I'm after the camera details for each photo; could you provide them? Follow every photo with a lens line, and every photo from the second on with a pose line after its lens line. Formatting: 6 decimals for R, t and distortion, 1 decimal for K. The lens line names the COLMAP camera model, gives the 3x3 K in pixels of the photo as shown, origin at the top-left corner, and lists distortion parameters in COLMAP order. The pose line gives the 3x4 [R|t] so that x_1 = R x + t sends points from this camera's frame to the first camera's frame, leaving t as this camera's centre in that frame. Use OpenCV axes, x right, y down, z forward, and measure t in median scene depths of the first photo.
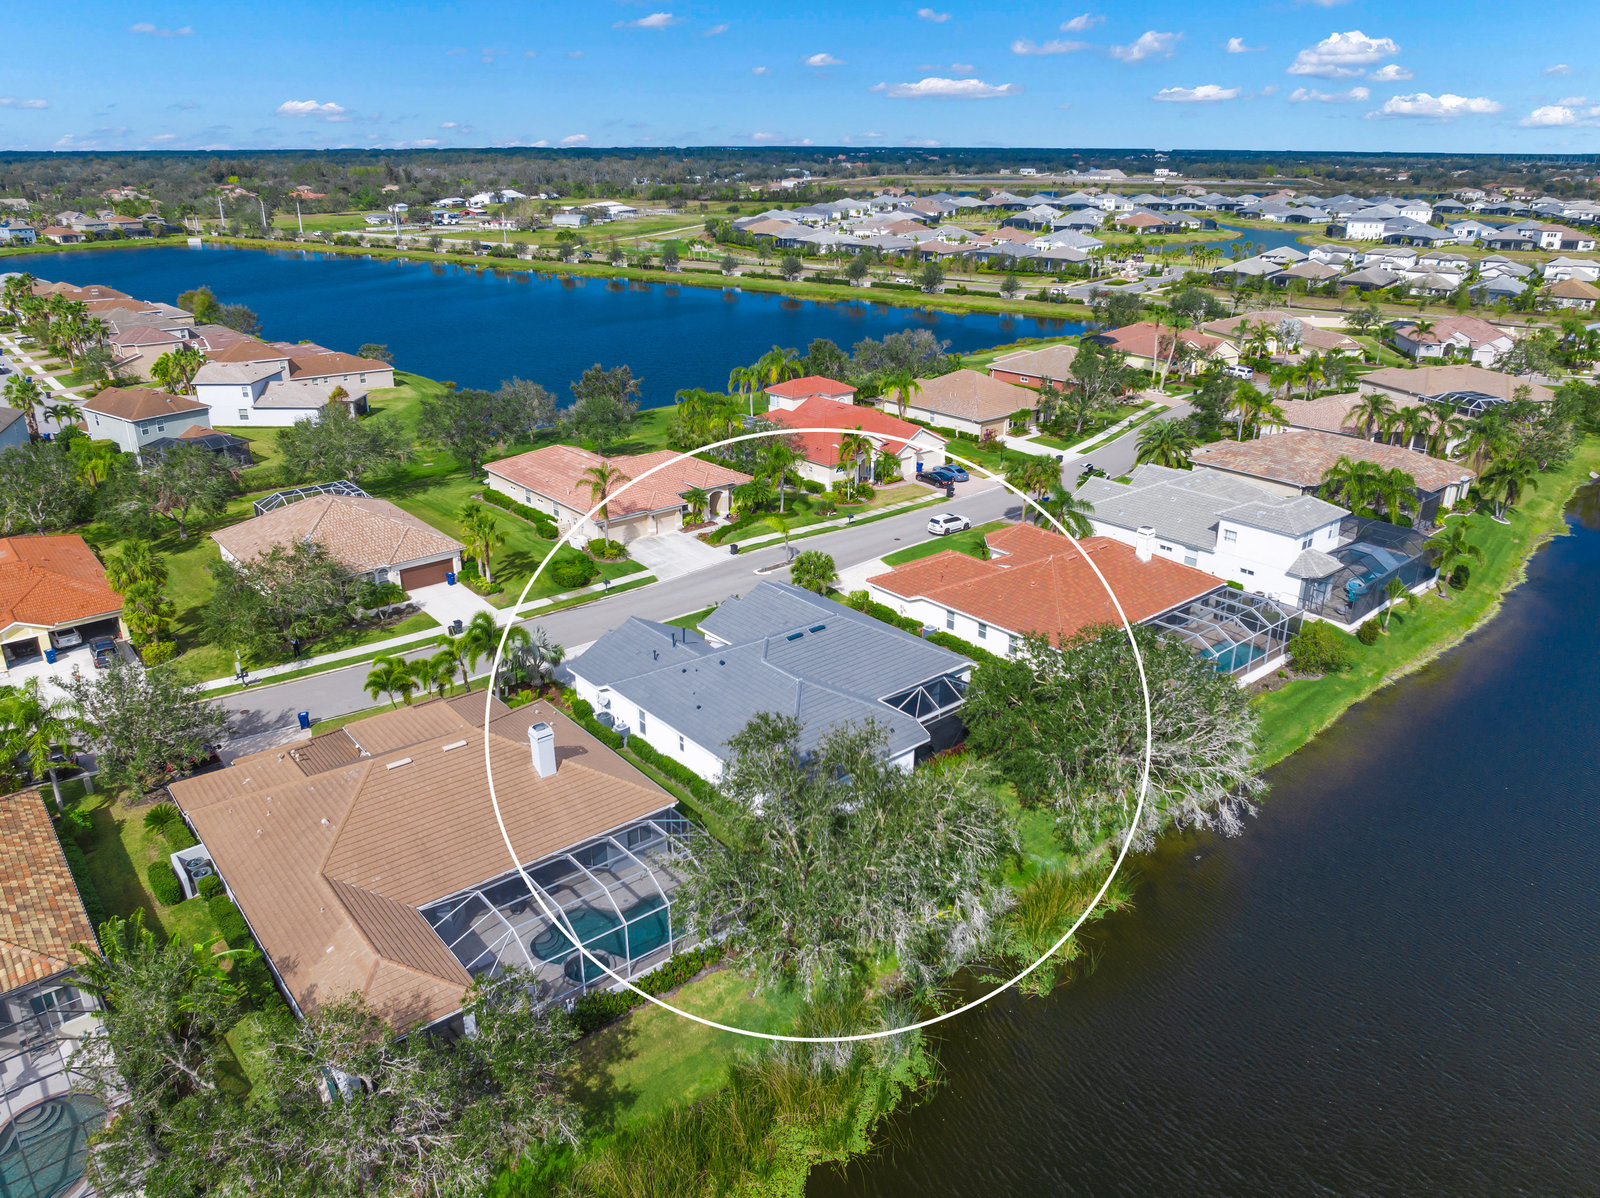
lens RADIAL K [[1134.8, 0, 800.0], [0, 1134.8, 599.0], [0, 0, 1]] dist [-0.029107, -0.002022]
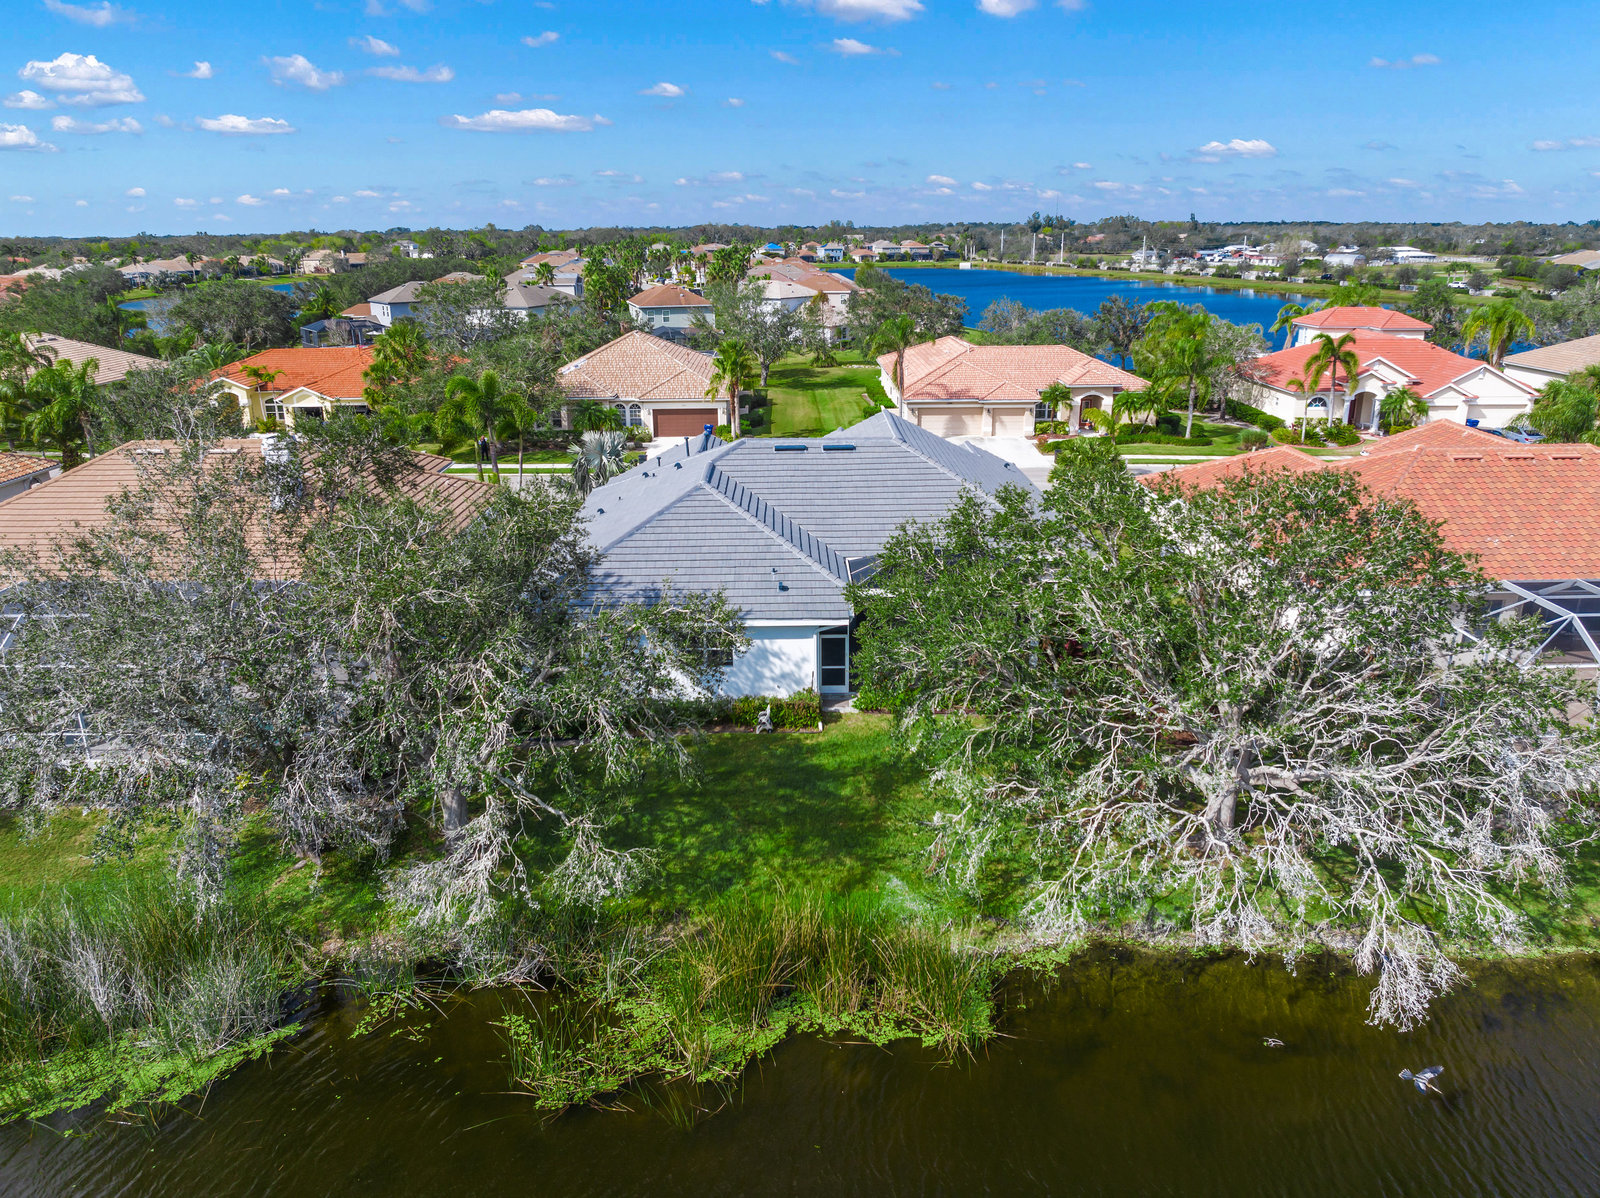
lens RADIAL K [[1117.4, 0, 800.0], [0, 1117.4, 599.0], [0, 0, 1]] dist [-0.037470, -0.002587]
pose [[0.771328, 0.192331, -0.606682, 0.185472], [-0.228238, 0.973431, 0.018420, 0.048841], [0.594106, 0.124260, 0.794731, 0.257057]]
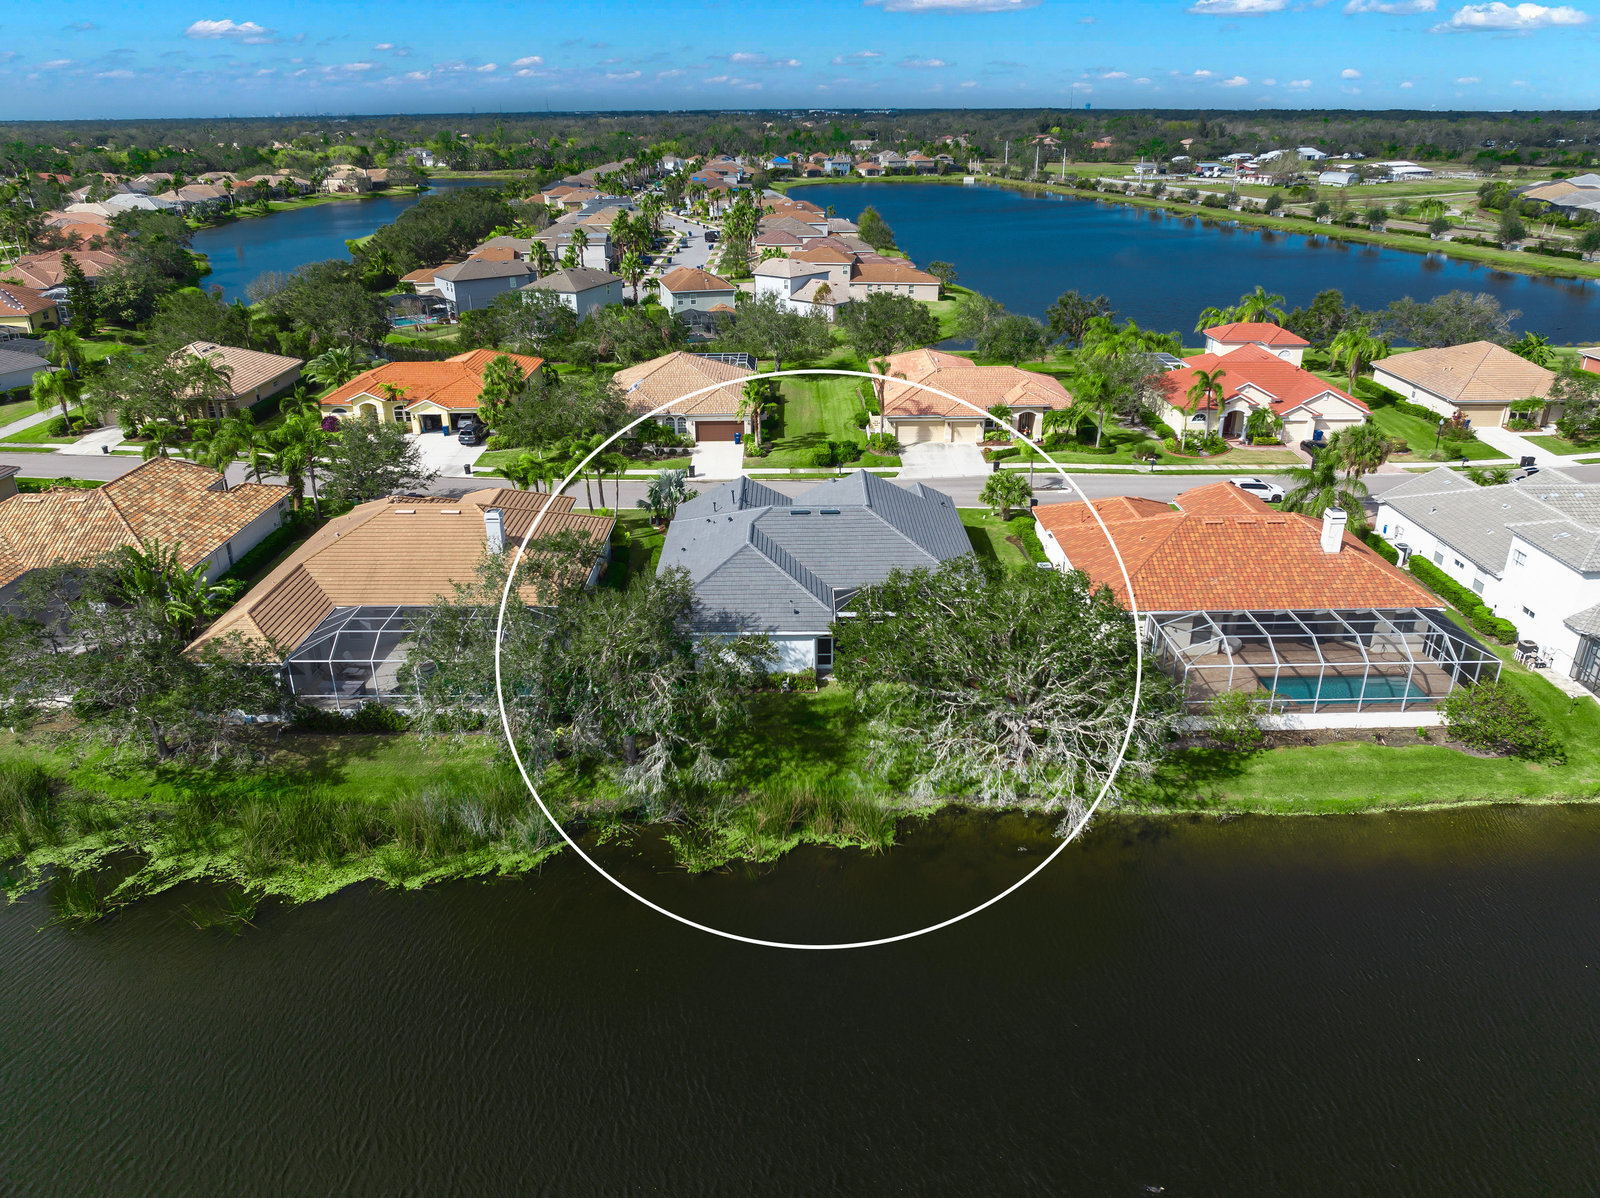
lens RADIAL K [[1117.4, 0, 800.0], [0, 1117.4, 599.0], [0, 0, 1]] dist [-0.037470, -0.002587]
pose [[0.767221, 0.253062, -0.589348, 0.290176], [-0.231750, 0.966170, 0.113171, -0.002434], [0.598050, 0.049754, 0.799913, 0.101470]]
